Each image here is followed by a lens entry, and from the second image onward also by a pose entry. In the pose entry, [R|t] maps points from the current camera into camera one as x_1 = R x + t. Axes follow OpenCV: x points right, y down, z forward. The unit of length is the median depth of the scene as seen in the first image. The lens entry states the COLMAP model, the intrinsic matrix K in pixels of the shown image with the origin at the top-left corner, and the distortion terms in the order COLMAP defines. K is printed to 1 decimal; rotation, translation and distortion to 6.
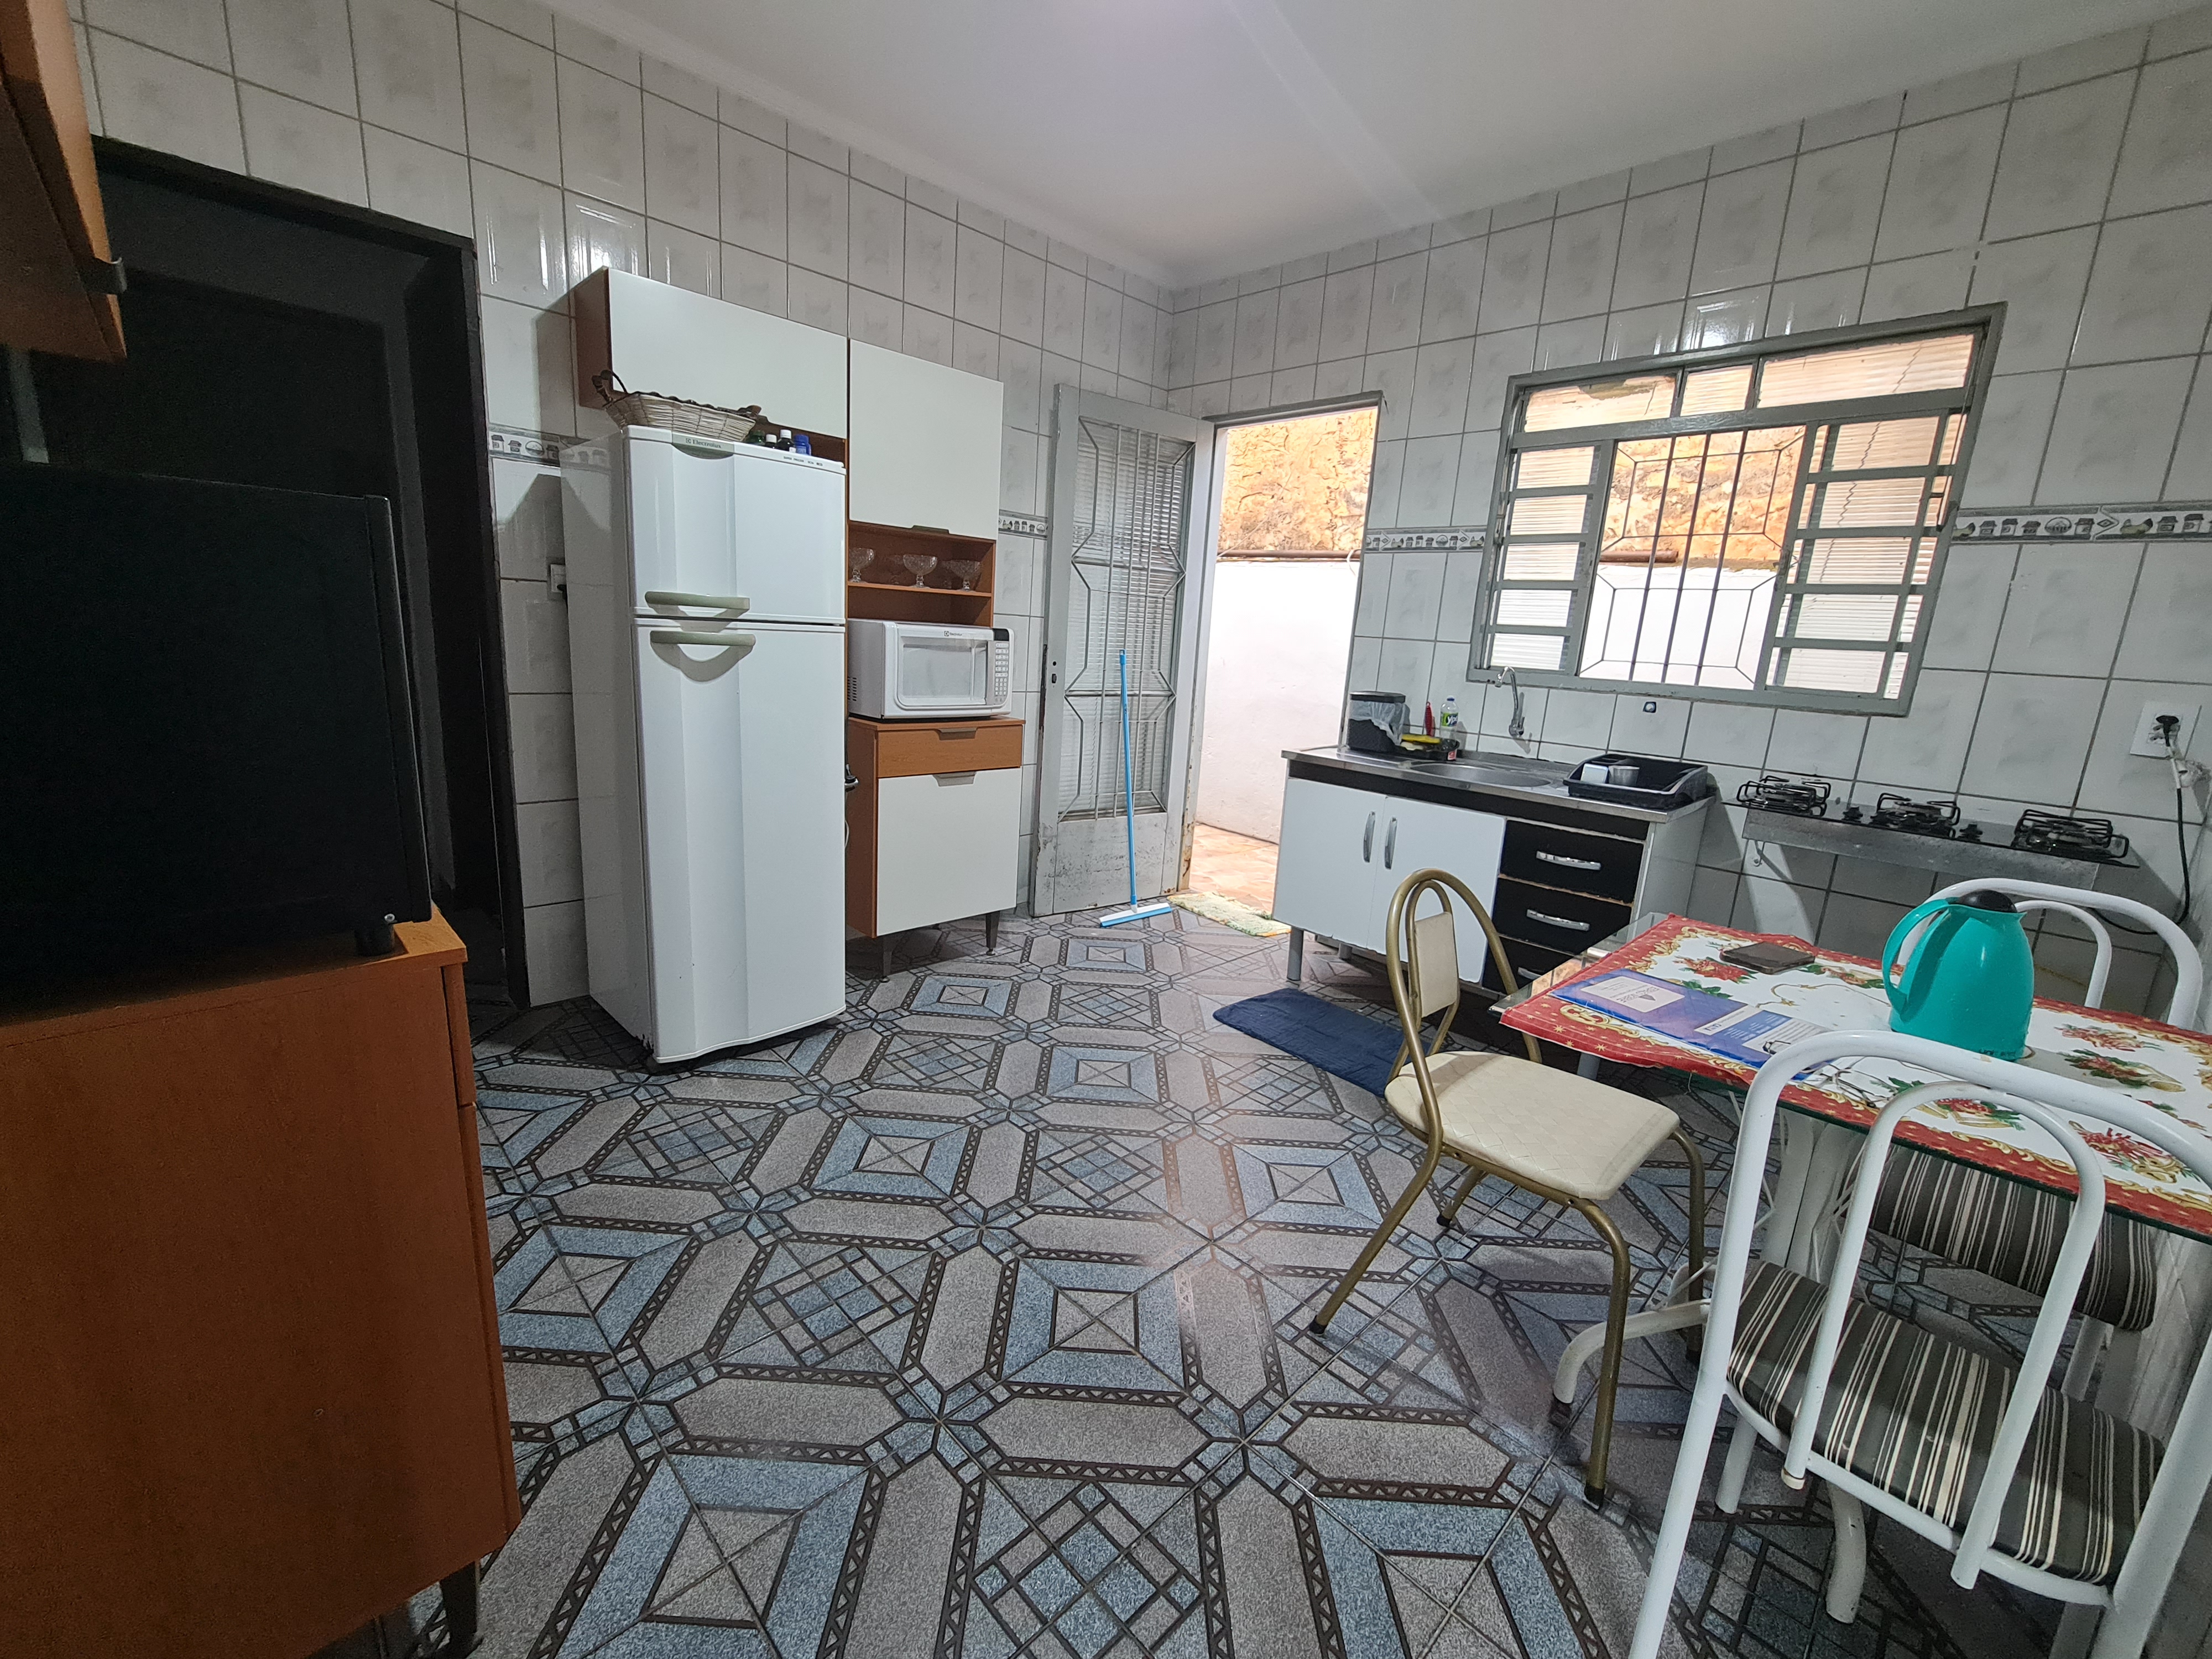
lens RADIAL K [[907.2, 0, 1103.1], [0, 907.2, 826.3], [0, 0, 1]] dist [-0.005418, -0.000570]
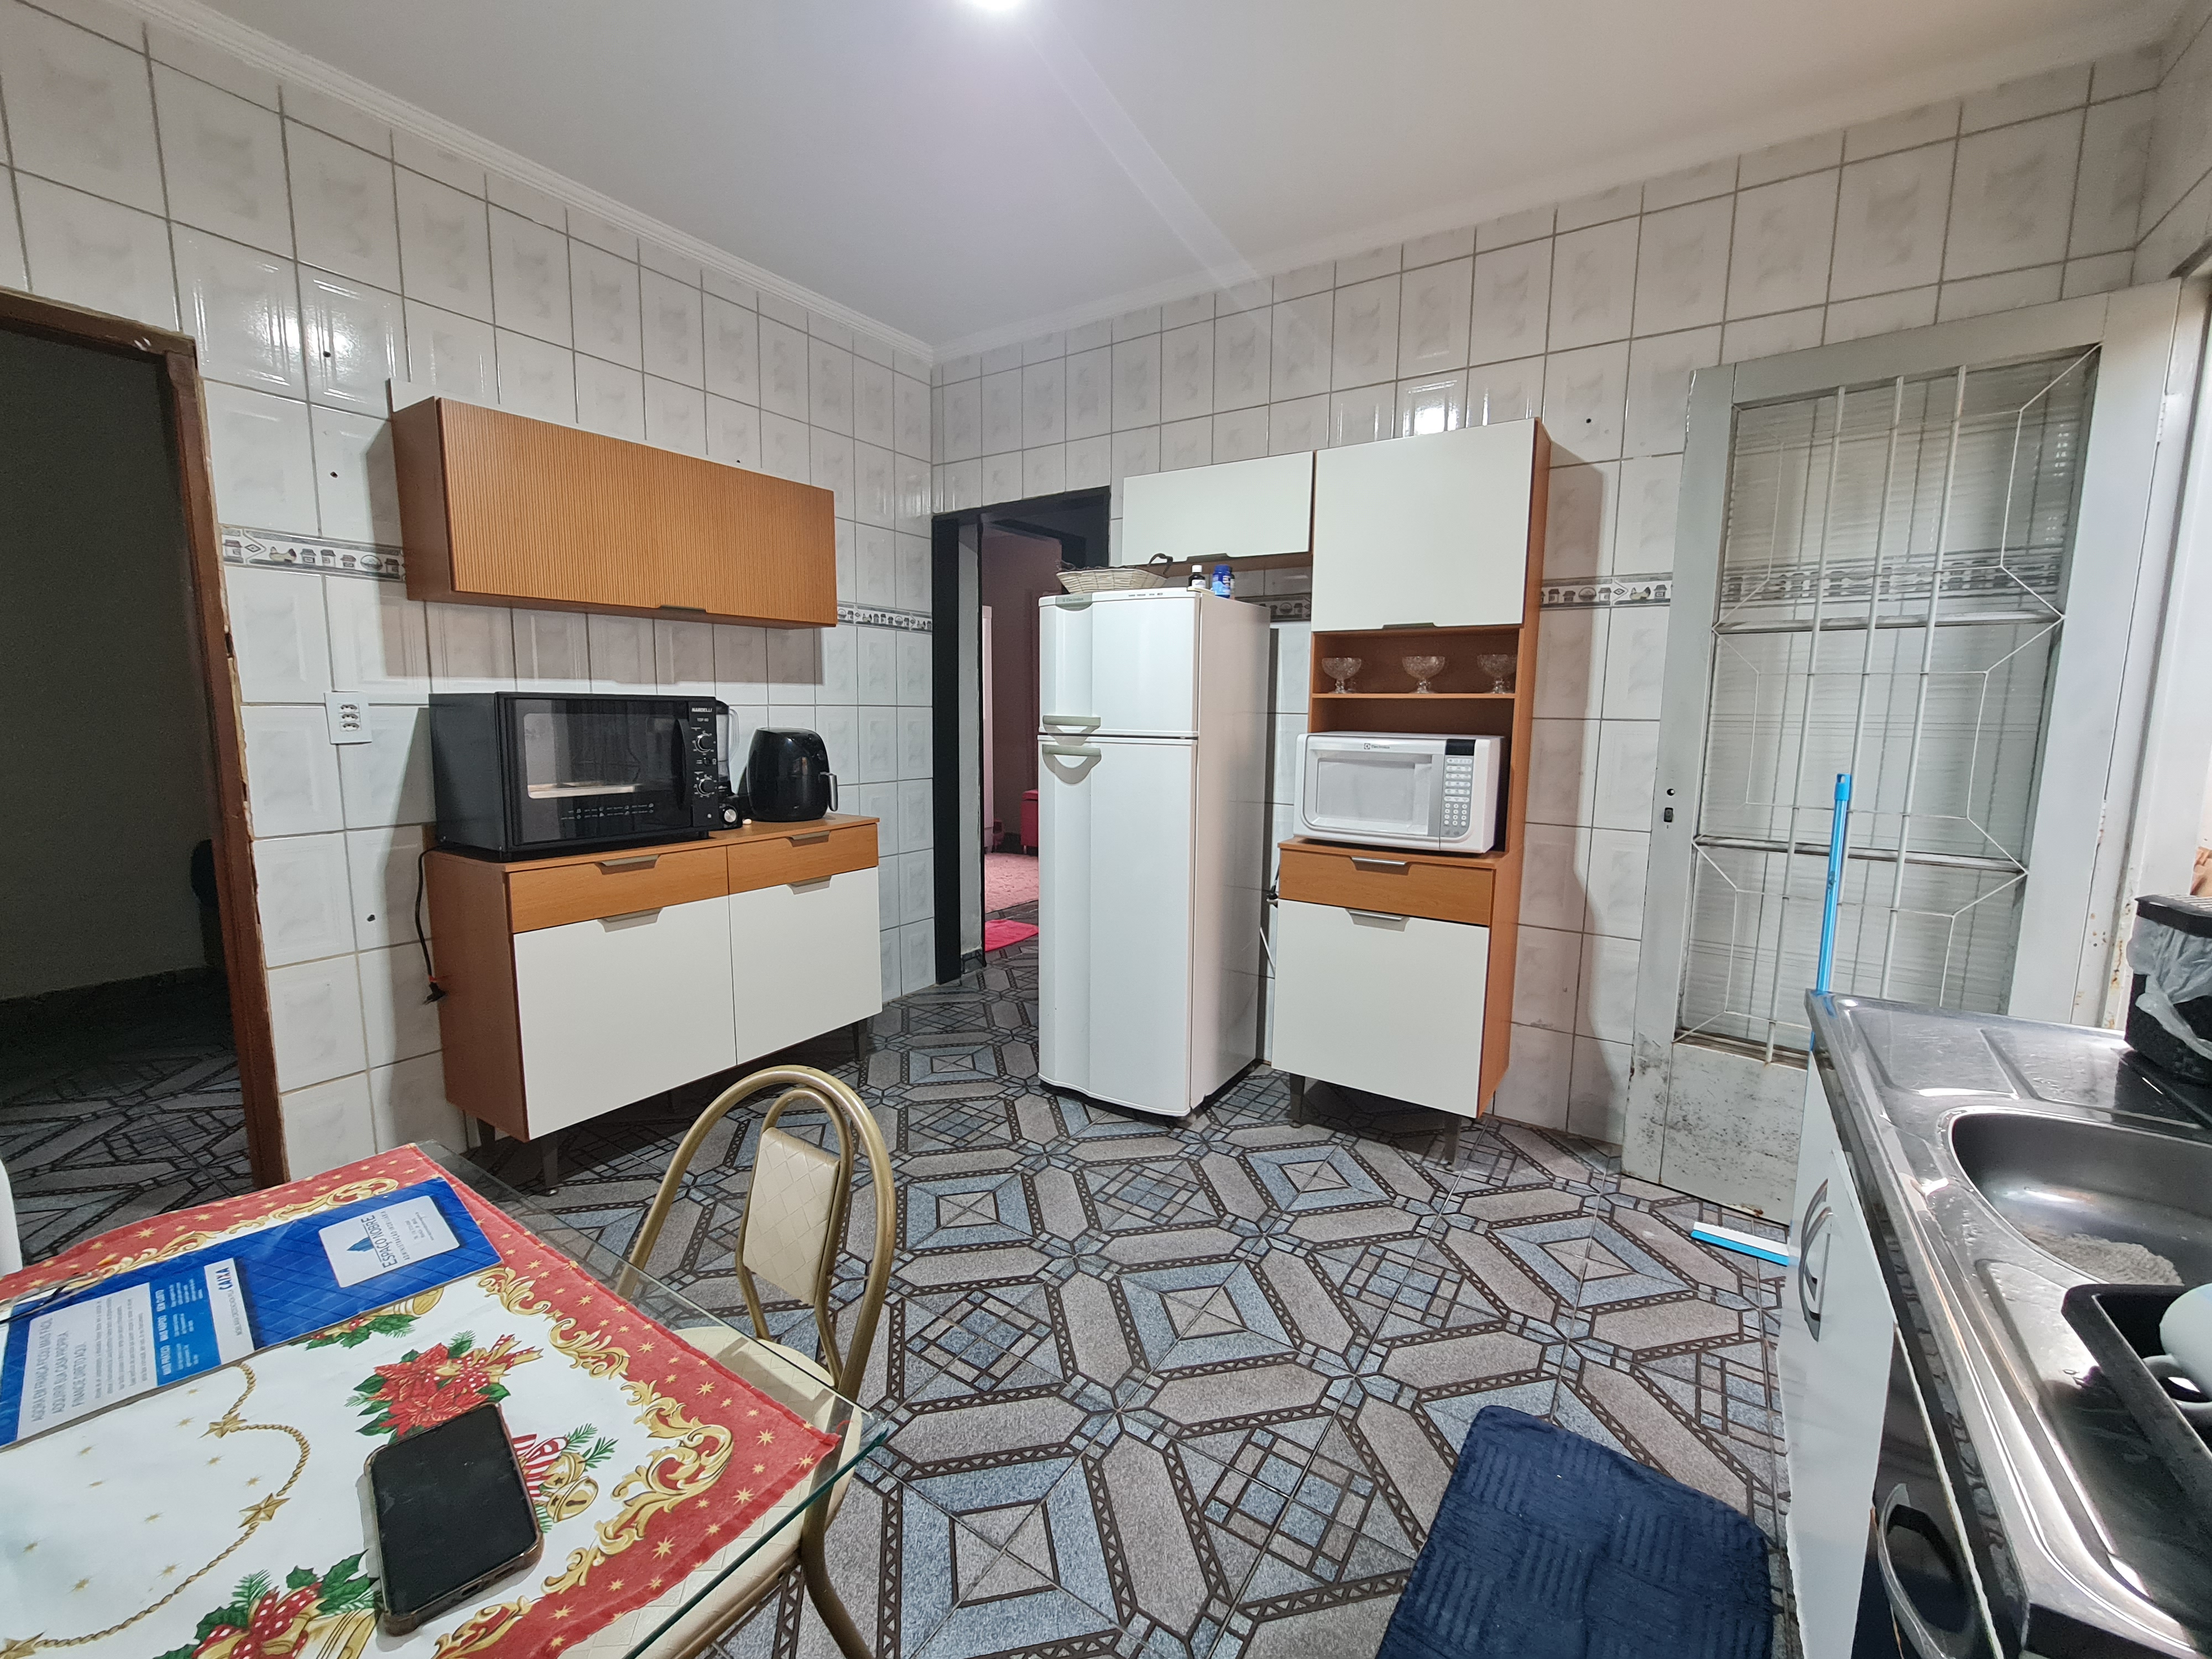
lens RADIAL K [[907.2, 0, 1100.8], [0, 907.2, 830.0], [0, 0, 1]] dist [-0.005418, -0.000570]
pose [[0.211706, 0.072941, -0.974608, 0.646215], [-0.204840, 0.978374, 0.028727, -0.116366], [0.955626, 0.193557, 0.222068, 0.631640]]
